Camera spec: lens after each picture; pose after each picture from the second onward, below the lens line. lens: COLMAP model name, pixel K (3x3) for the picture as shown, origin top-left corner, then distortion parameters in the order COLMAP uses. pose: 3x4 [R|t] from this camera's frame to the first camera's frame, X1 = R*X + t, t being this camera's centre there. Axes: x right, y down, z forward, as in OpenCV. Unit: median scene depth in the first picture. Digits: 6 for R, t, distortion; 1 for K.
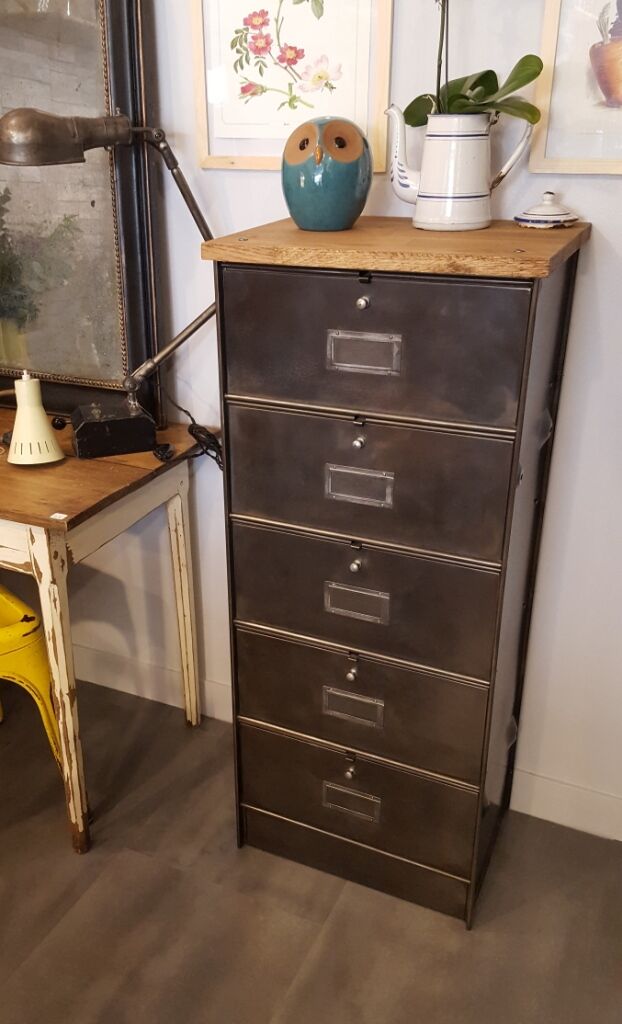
lens RADIAL K [[899.9, 0, 284.9], [0, 899.9, 511.9], [0, 0, 1]] dist [0.147100, -0.305810]
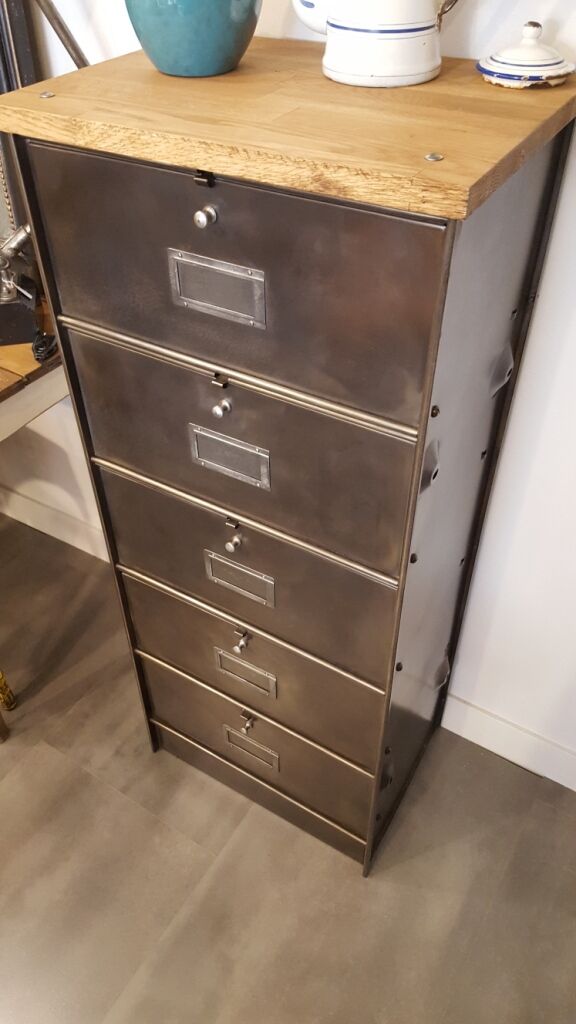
lens RADIAL K [[778.1, 0, 288.0], [0, 778.1, 512.0], [0, 0, 1]] dist [0.100369, -0.189281]
pose [[0.994985, 0.067342, -0.073963, 0.183891], [-0.042265, 0.953217, 0.299317, -0.183482], [0.090660, -0.294690, 0.951283, 0.372327]]
